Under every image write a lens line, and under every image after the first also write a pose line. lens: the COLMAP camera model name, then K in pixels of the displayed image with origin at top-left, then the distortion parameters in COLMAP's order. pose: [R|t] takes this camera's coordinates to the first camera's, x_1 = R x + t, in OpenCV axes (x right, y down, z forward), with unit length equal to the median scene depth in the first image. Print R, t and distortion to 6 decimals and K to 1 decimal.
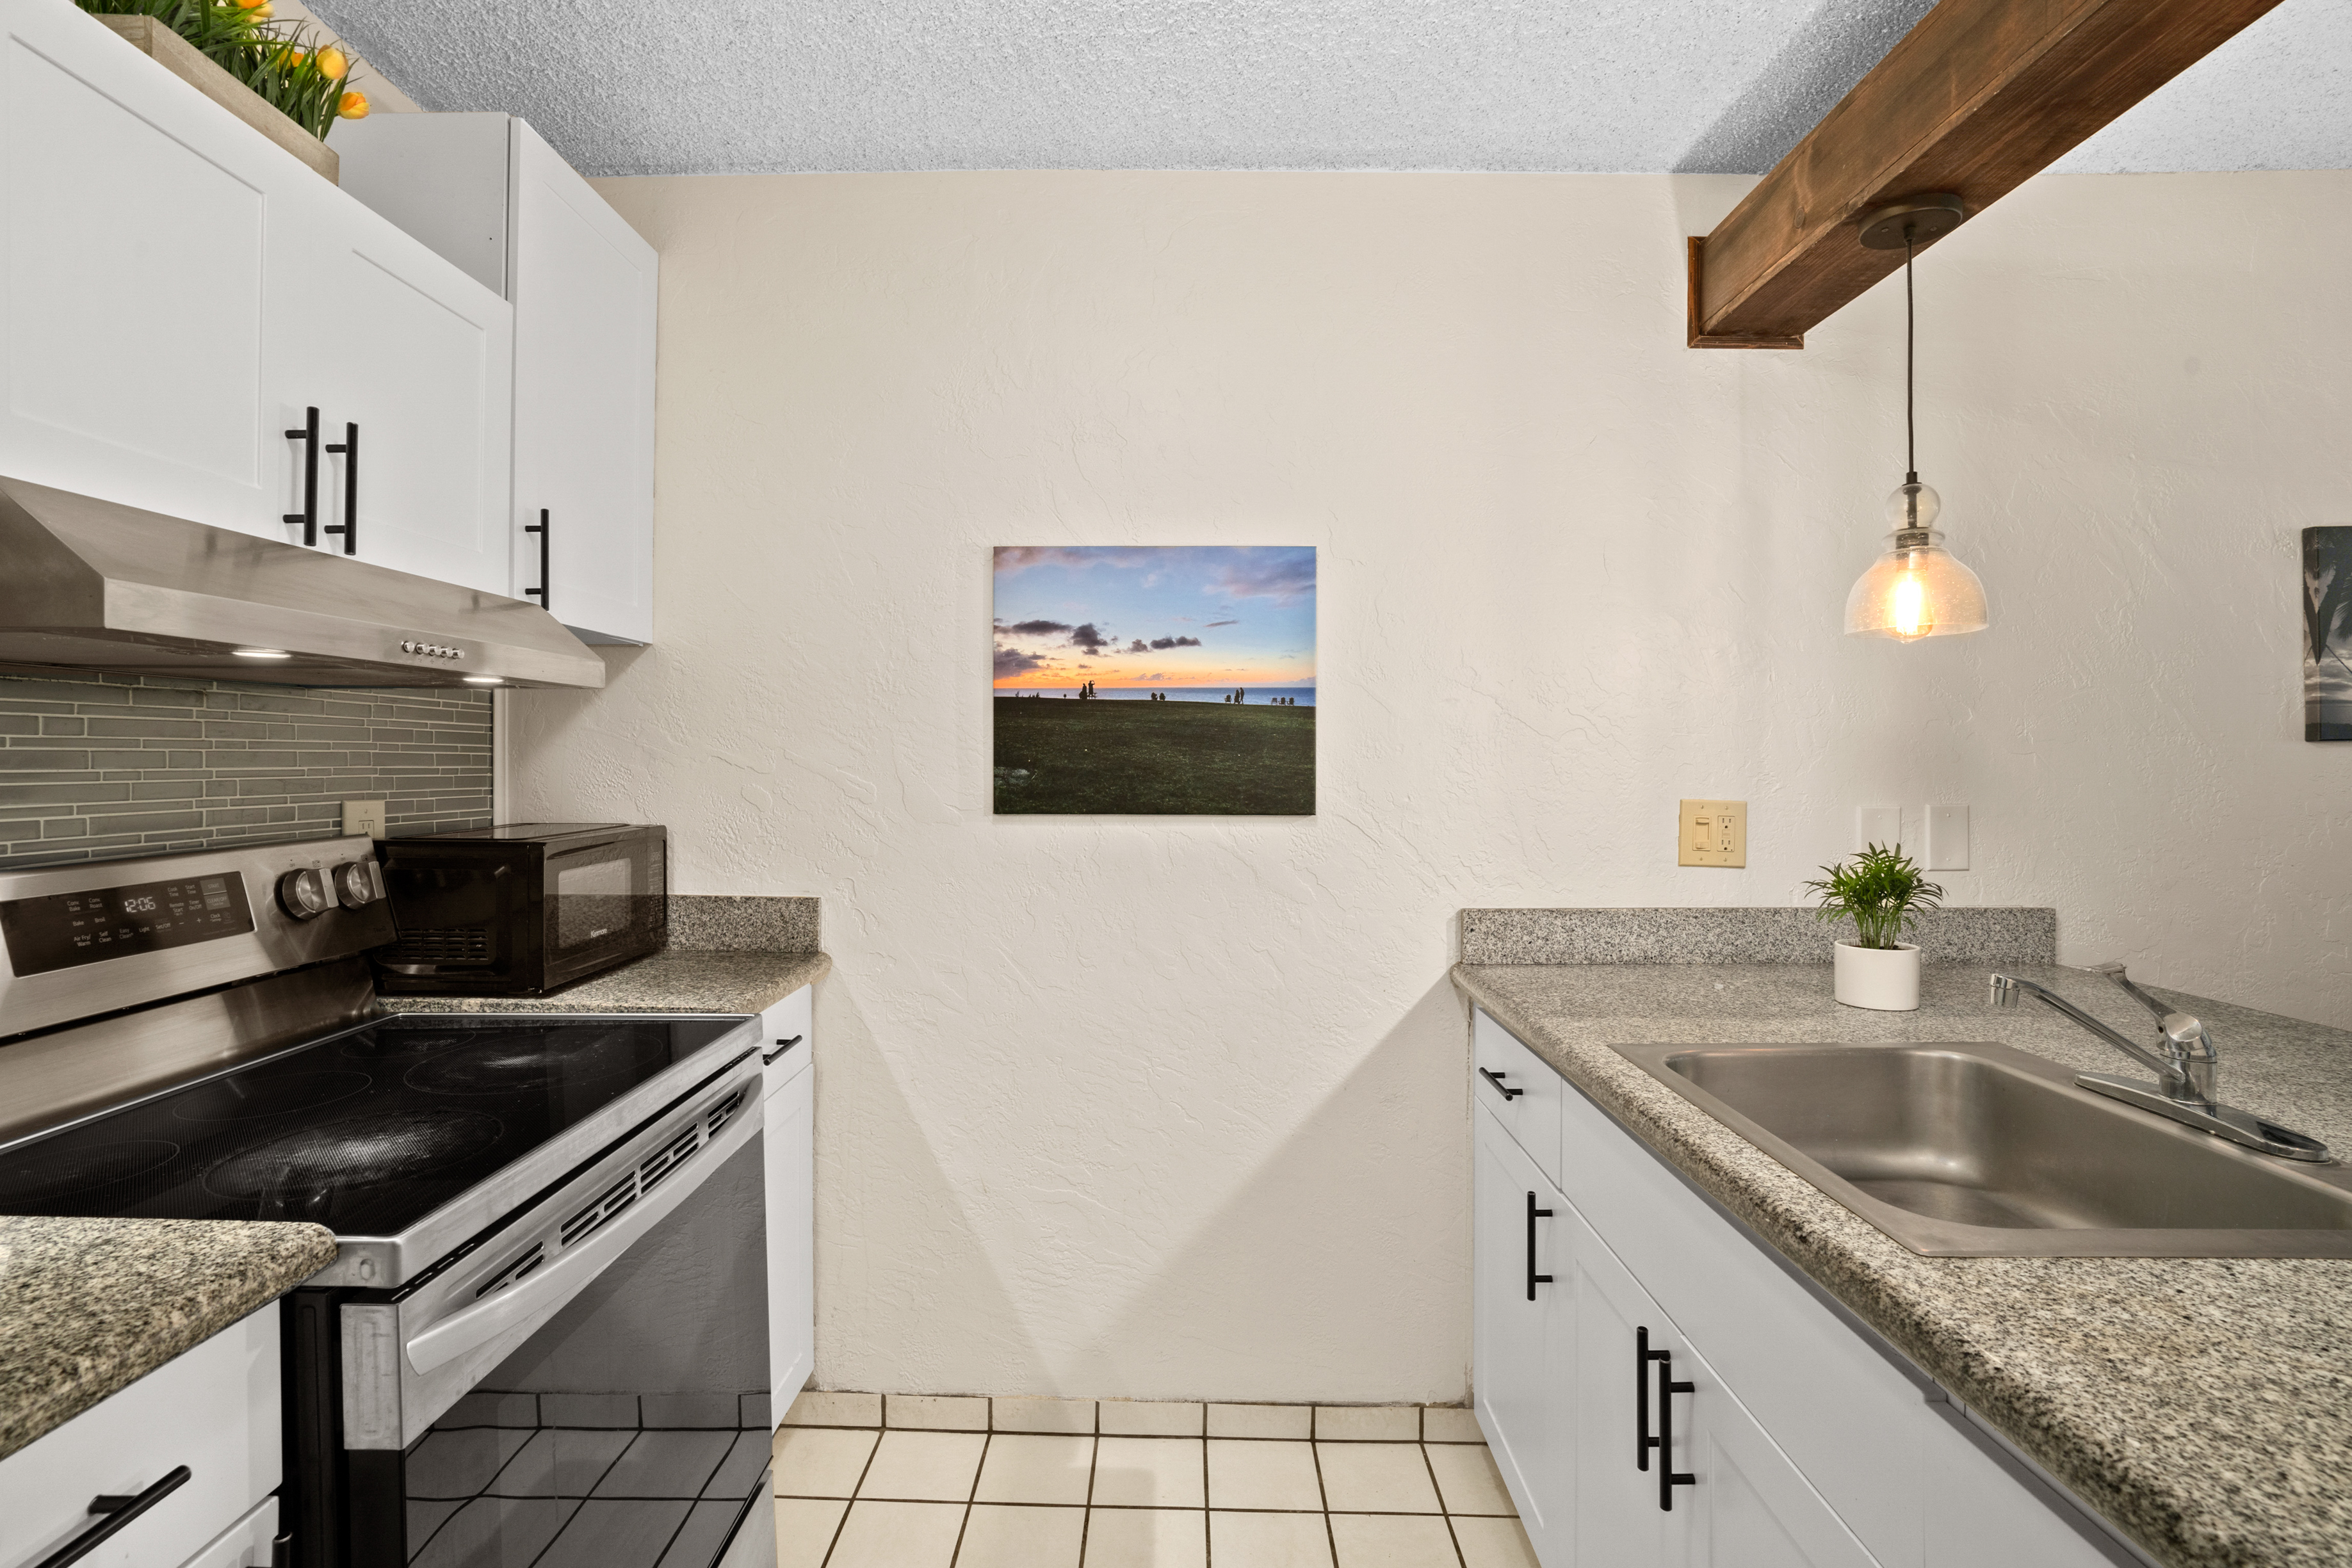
lens RADIAL K [[1106.6, 0, 1155.4], [0, 1106.6, 724.1], [0, 0, 1]] dist [-0.055413, 0.025809]
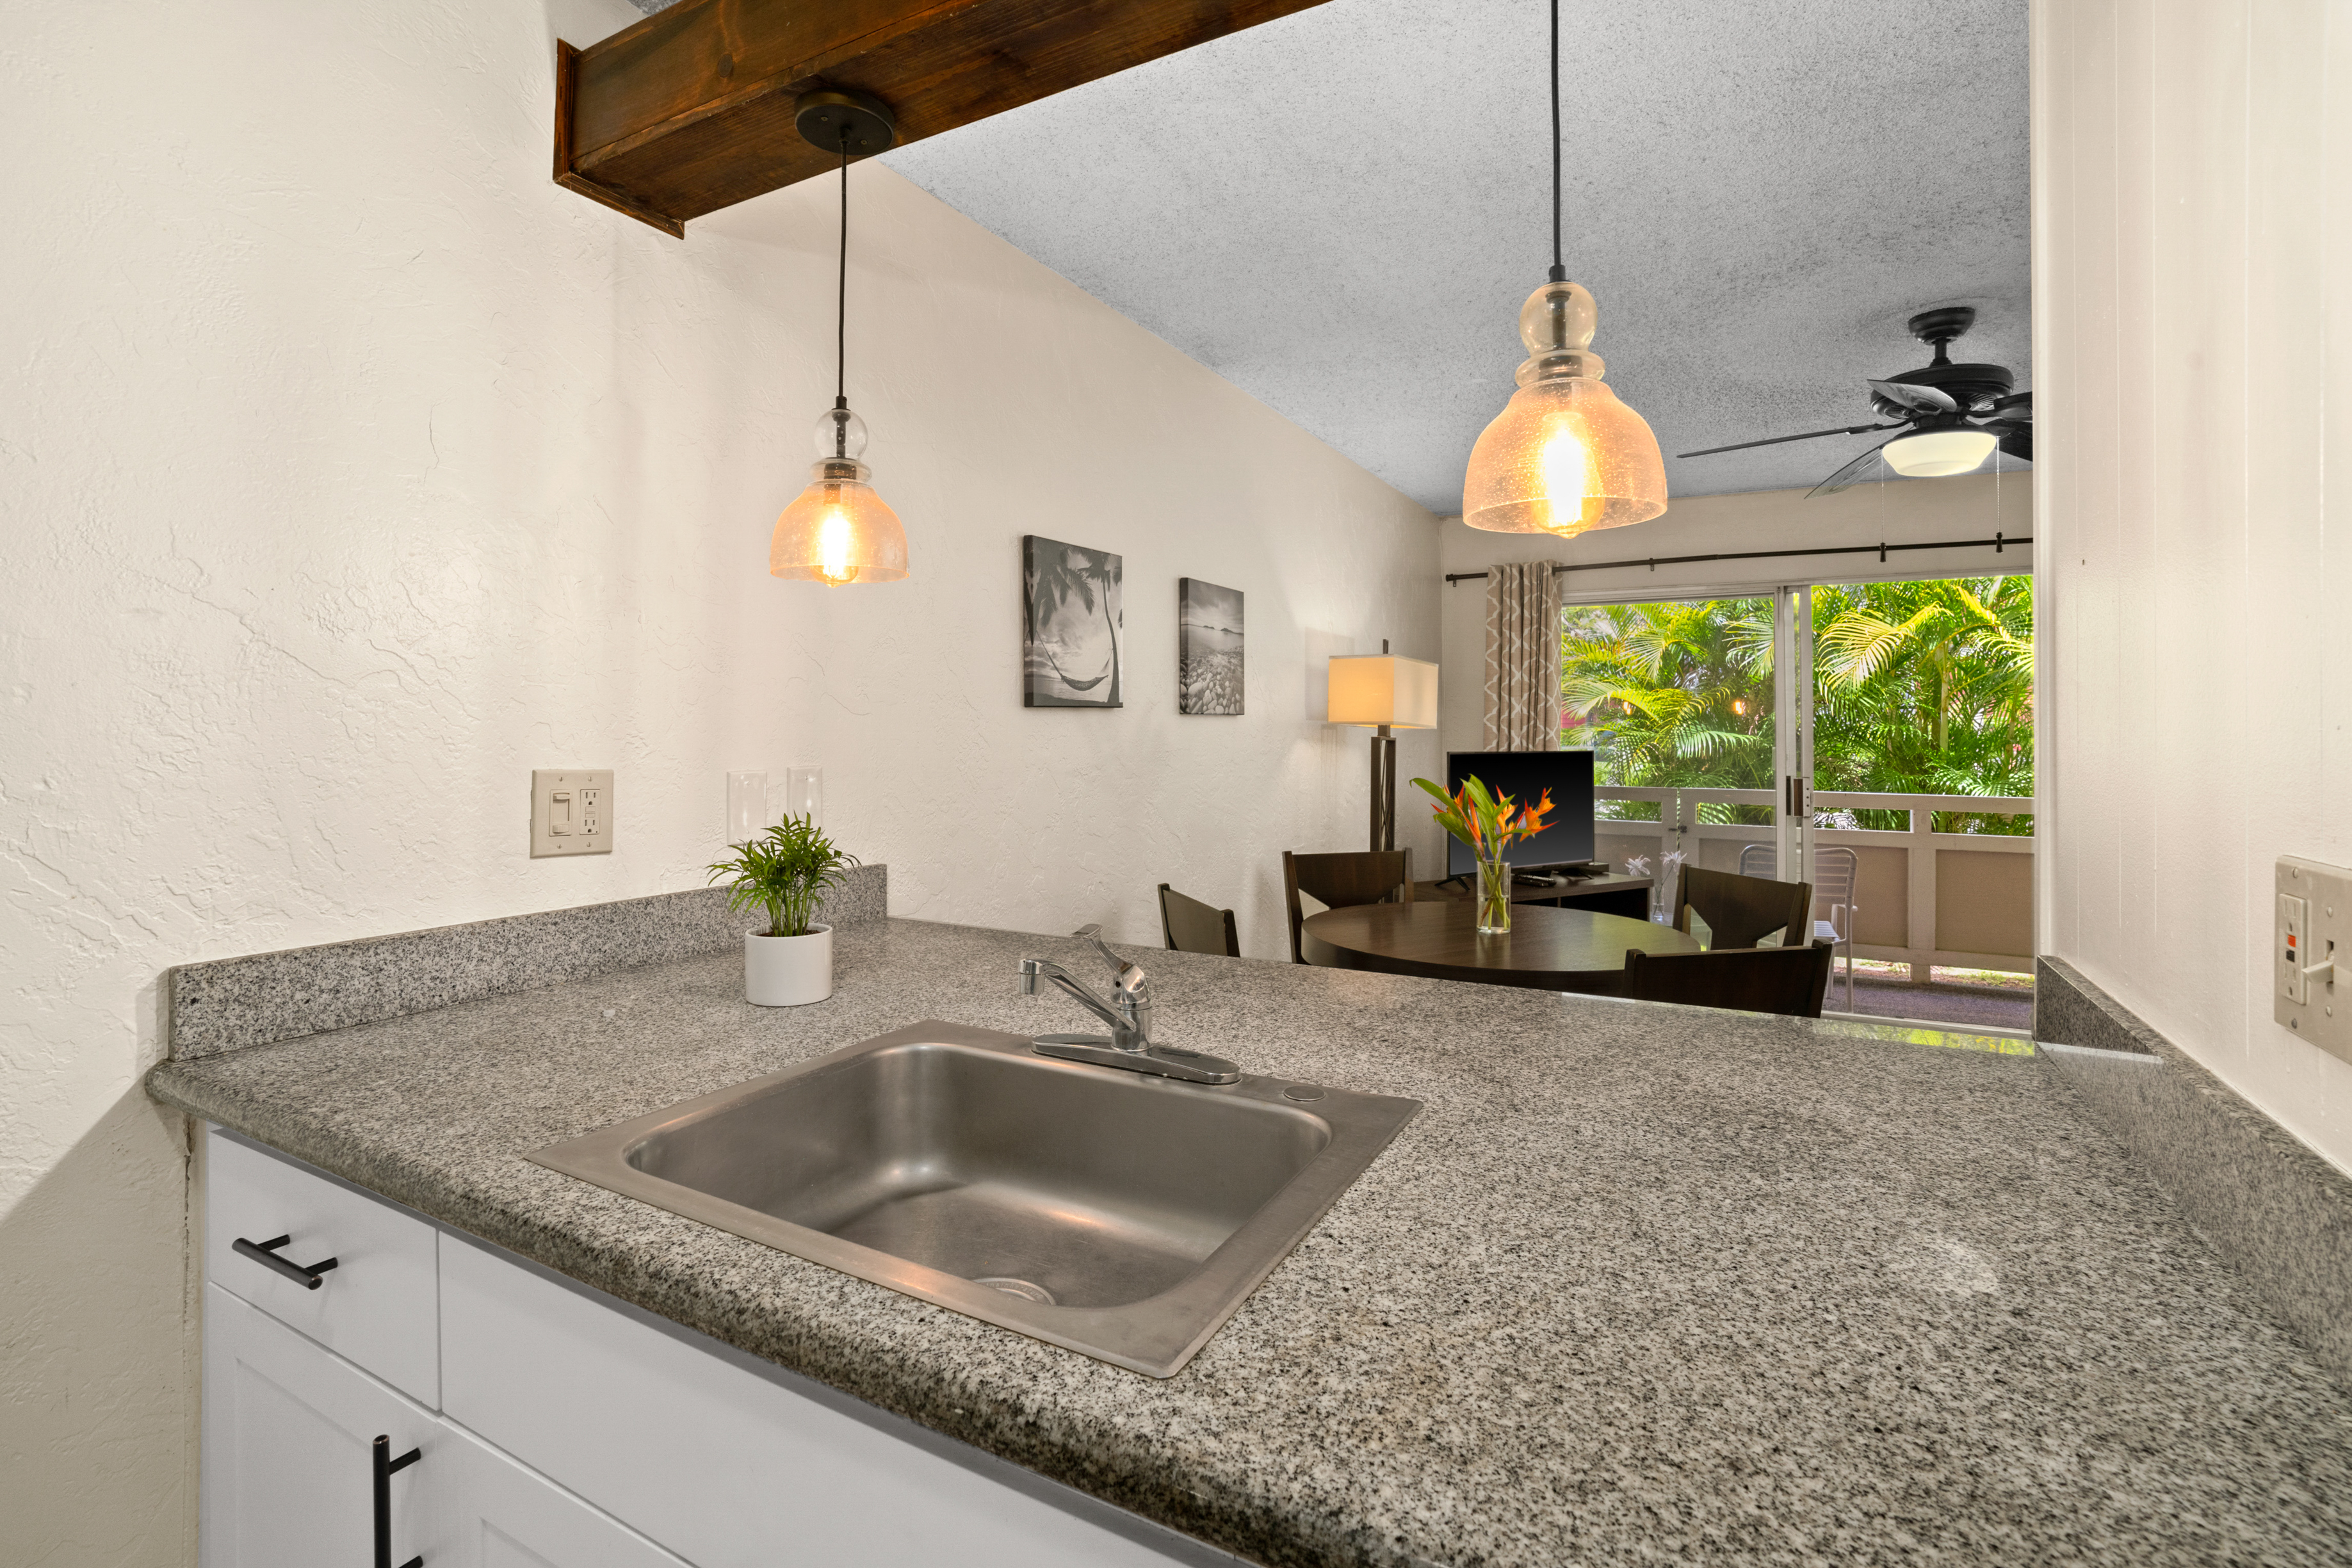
lens RADIAL K [[1106.6, 0, 1155.4], [0, 1106.6, 724.1], [0, 0, 1]] dist [-0.055413, 0.025809]
pose [[0.468336, 0.002262, 0.883548, 0.020952], [-0.032367, 0.999369, 0.014598, 0.015157], [-0.882957, -0.035435, 0.468114, 0.330294]]
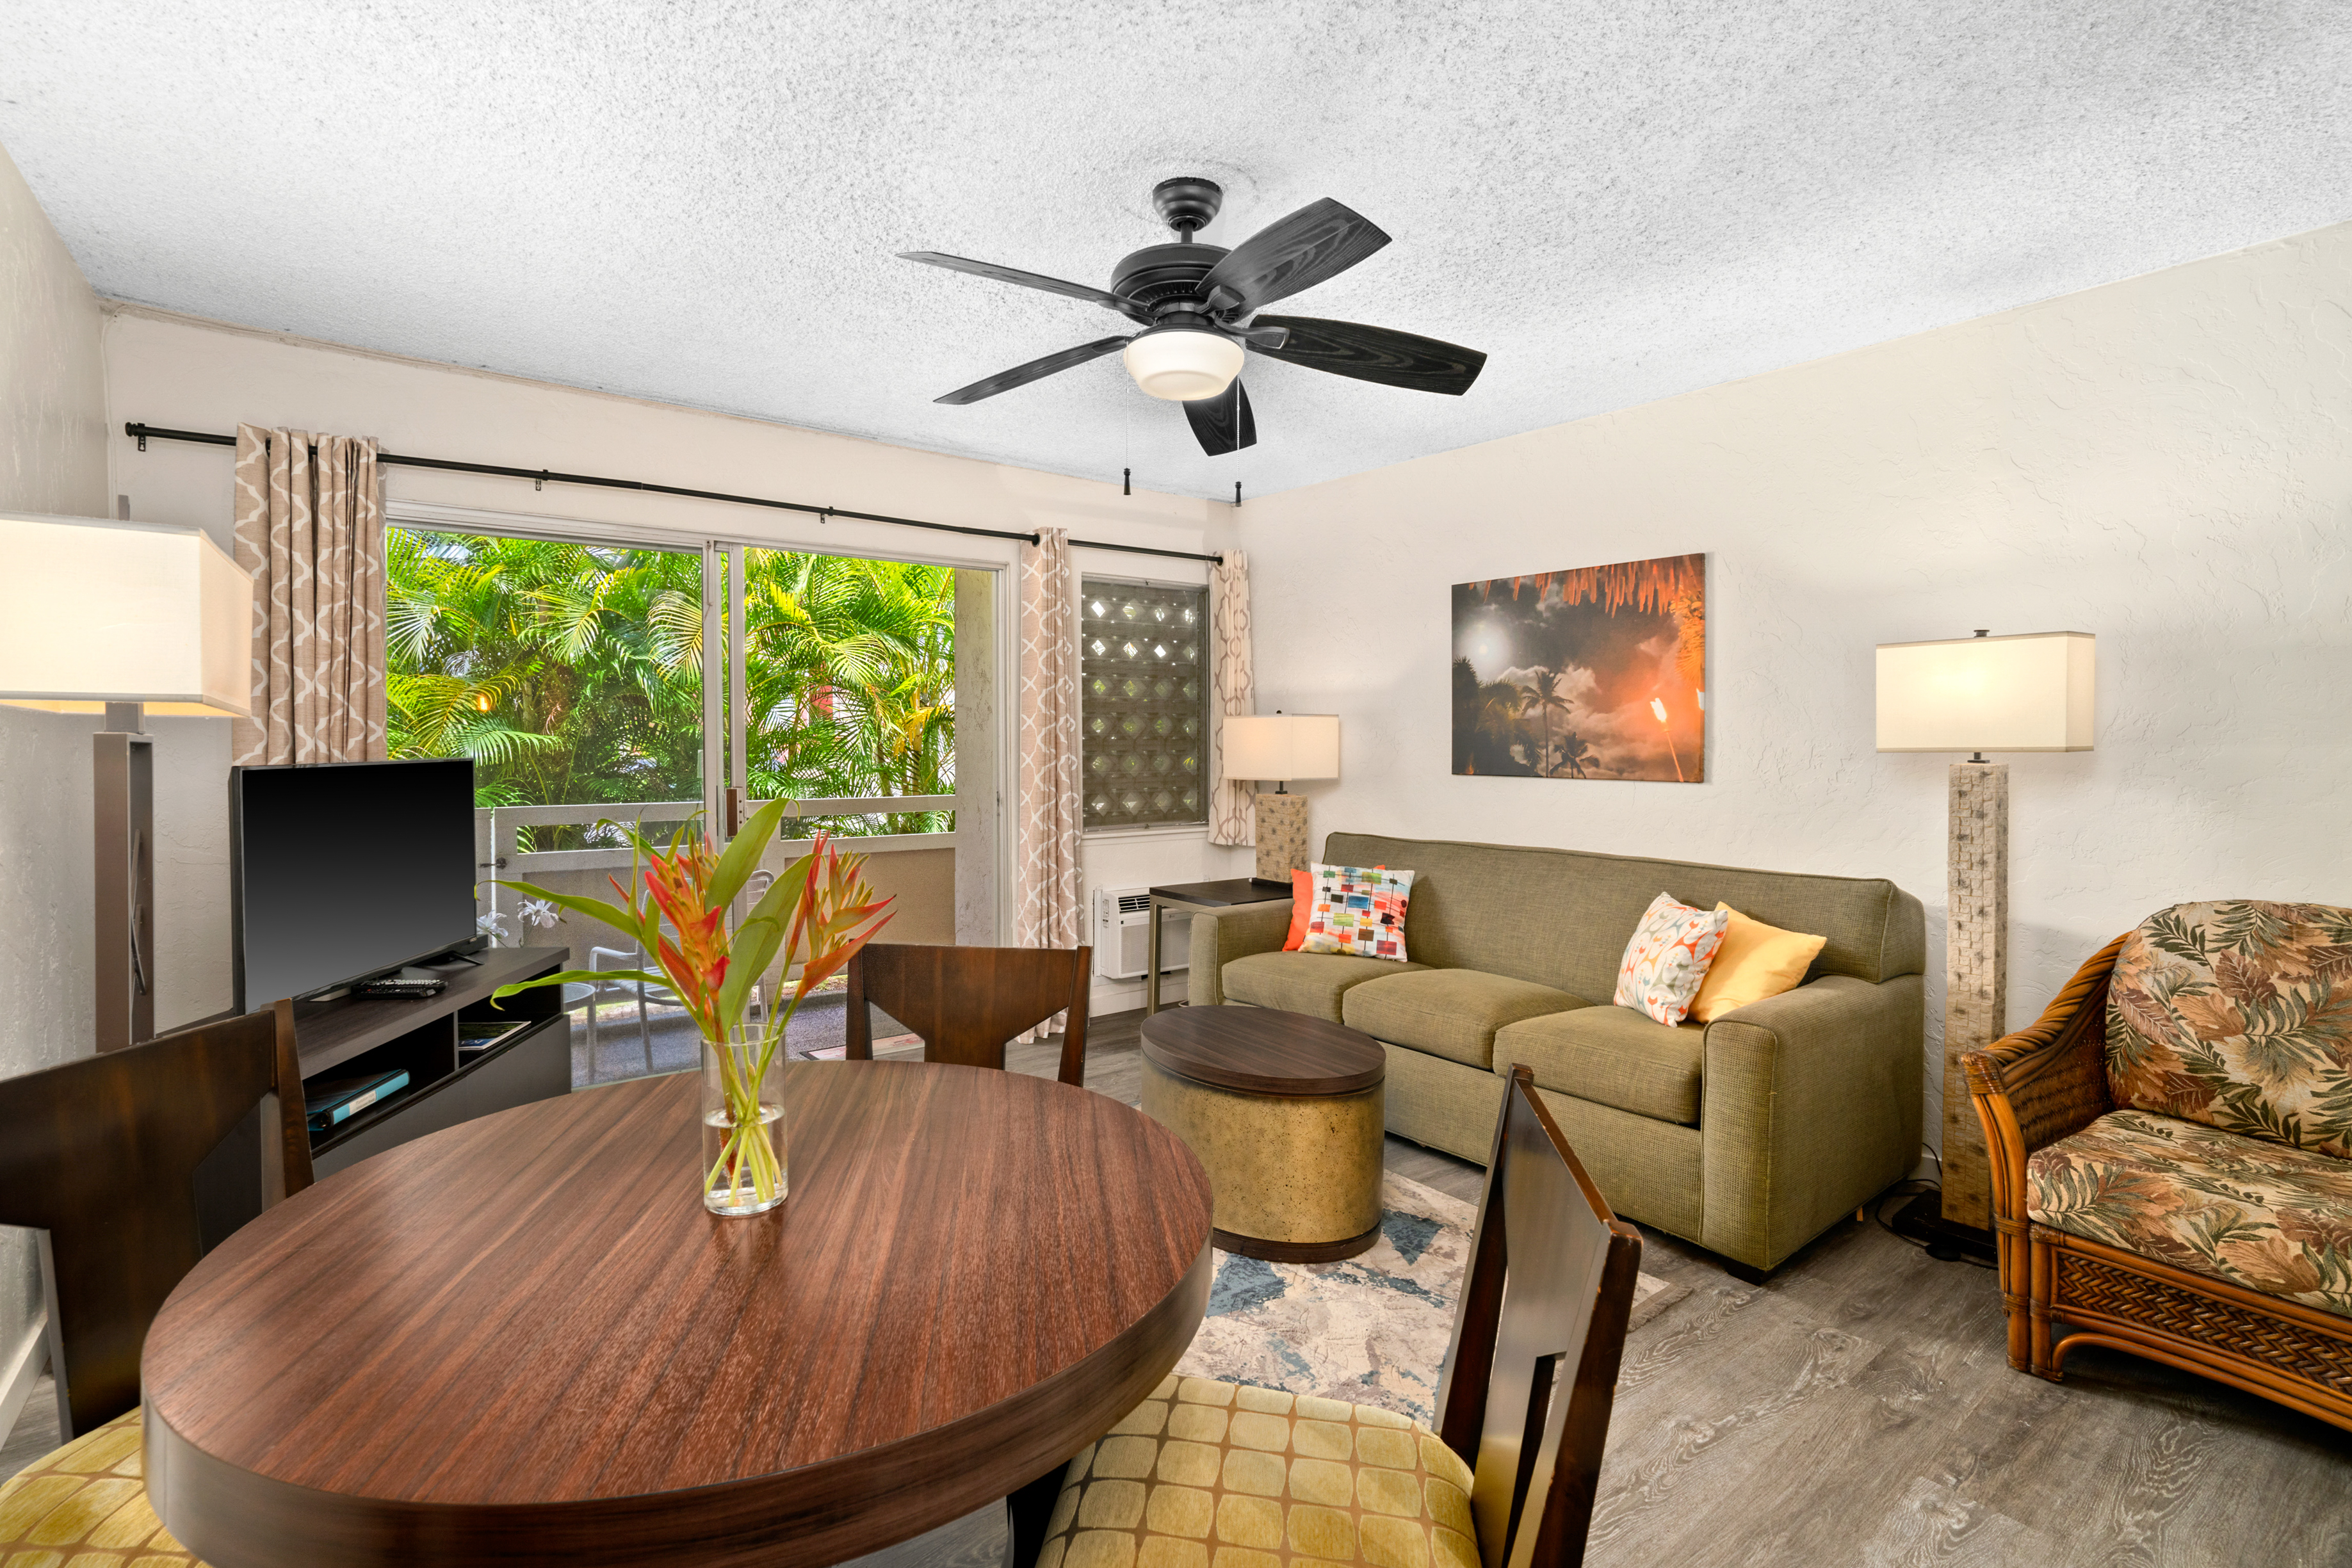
lens RADIAL K [[1106.6, 0, 1155.4], [0, 1106.6, 724.1], [0, 0, 1]] dist [-0.055413, 0.025809]
pose [[-0.618536, 0.005224, 0.785739, 1.061944], [-0.030889, 0.999043, -0.030959, 0.057638], [-0.785149, -0.043420, -0.617783, 0.895585]]
